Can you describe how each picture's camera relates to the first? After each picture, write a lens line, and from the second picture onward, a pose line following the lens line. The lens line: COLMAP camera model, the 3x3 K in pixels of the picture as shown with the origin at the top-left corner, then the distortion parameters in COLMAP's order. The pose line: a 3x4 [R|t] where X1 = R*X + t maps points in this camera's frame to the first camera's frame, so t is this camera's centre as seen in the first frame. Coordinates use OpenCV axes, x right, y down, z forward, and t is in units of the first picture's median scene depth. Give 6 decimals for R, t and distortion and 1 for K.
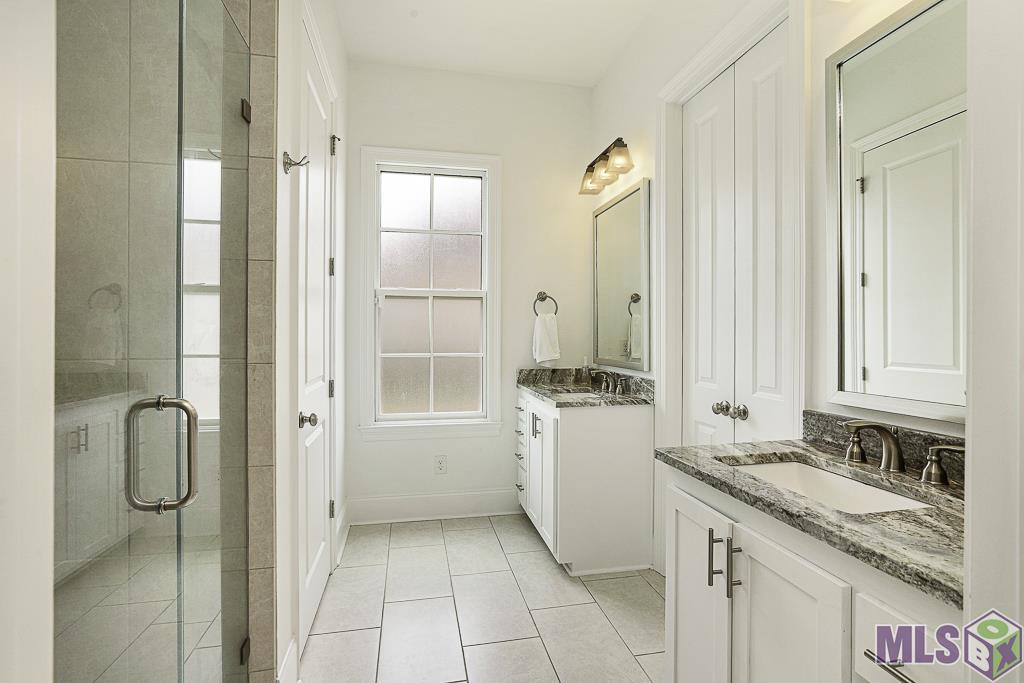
lens RADIAL K [[481.6, 0, 518.0], [0, 481.6, 325.7], [0, 0, 1]] dist [-0.045355, 0.020695]
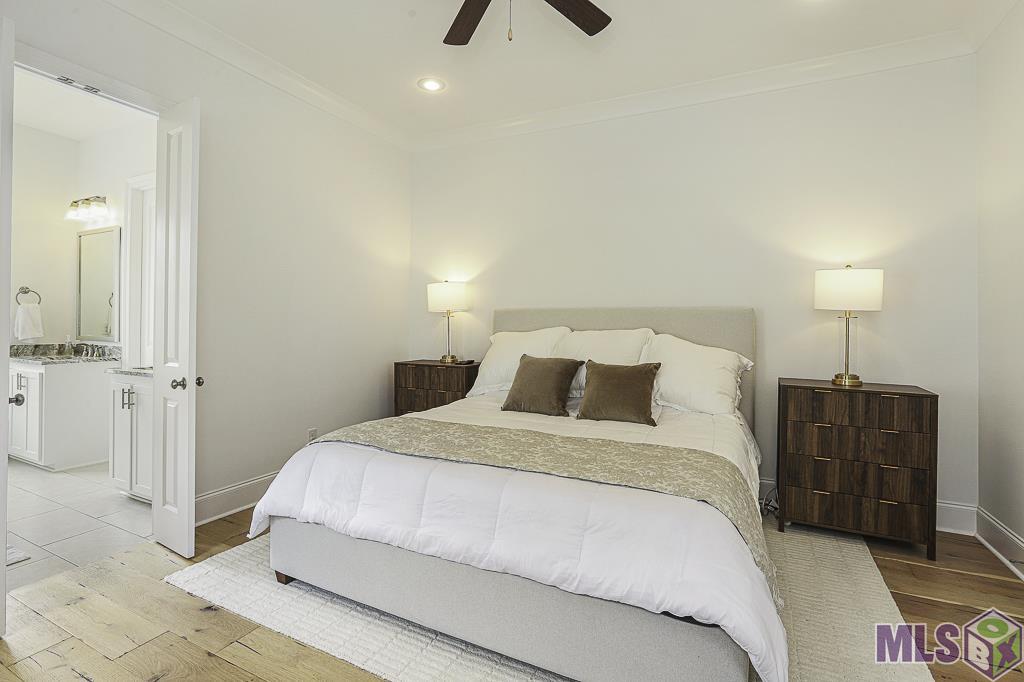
lens RADIAL K [[481.6, 0, 518.0], [0, 481.6, 325.2], [0, 0, 1]] dist [-0.045355, 0.020695]
pose [[0.628460, 0.001908, 0.777840, -0.132040], [-0.025263, 0.999520, 0.017959, -0.028276], [-0.777432, -0.030937, 0.628206, -1.136588]]
